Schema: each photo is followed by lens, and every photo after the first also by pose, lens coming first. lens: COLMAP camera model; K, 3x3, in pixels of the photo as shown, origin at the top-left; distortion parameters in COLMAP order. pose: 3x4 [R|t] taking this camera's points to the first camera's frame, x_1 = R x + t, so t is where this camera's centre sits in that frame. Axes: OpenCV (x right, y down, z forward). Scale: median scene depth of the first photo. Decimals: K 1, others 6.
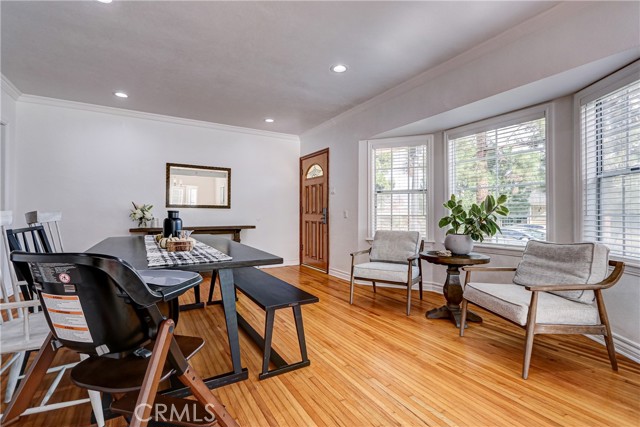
lens RADIAL K [[292.2, 0, 316.3], [0, 292.2, 210.8], [0, 0, 1]] dist [0.001853, -0.001761]
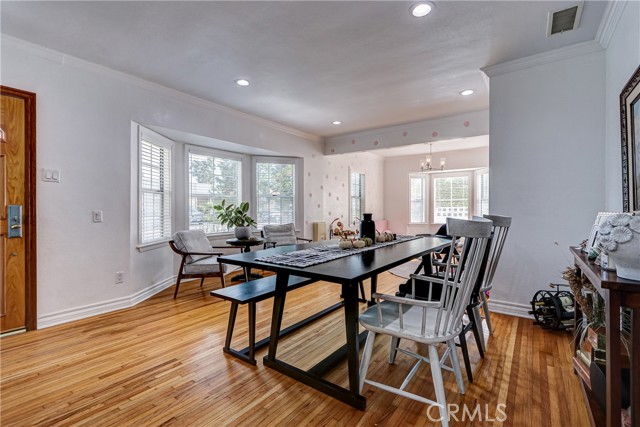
lens RADIAL K [[292.2, 0, 315.3], [0, 292.2, 210.4], [0, 0, 1]] dist [0.001853, -0.001761]
pose [[-0.372984, -0.010258, 0.927781, -0.722914], [-0.007889, 0.999938, 0.007884, -0.005497], [-0.927804, -0.004379, -0.373041, 0.839299]]
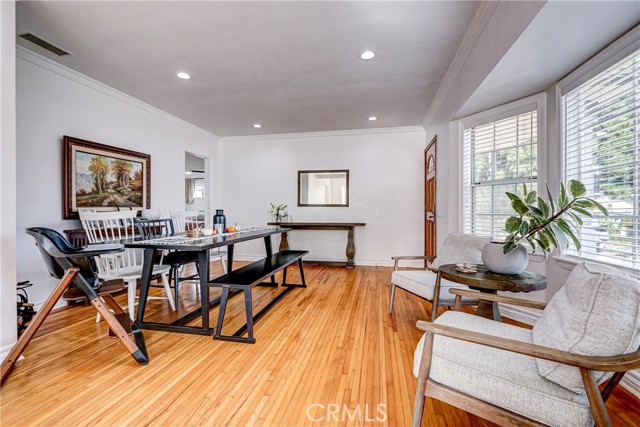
lens RADIAL K [[292.2, 0, 315.5], [0, 292.2, 212.7], [0, 0, 1]] dist [0.001853, -0.001761]
pose [[0.737771, 0.005103, -0.675031, 0.422038], [0.003985, 0.999921, 0.011914, 0.000243], [0.675039, -0.011480, 0.737693, 0.146359]]
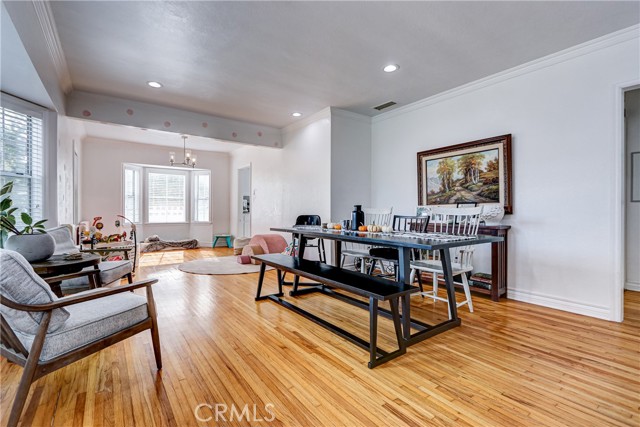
lens RADIAL K [[292.2, 0, 313.9], [0, 292.2, 211.7], [0, 0, 1]] dist [0.001853, -0.001761]
pose [[-0.996773, -0.011104, -0.079499, -0.094891], [-0.010557, 0.999918, -0.007300, 0.024914], [0.079574, -0.006437, -0.996808, 1.196903]]
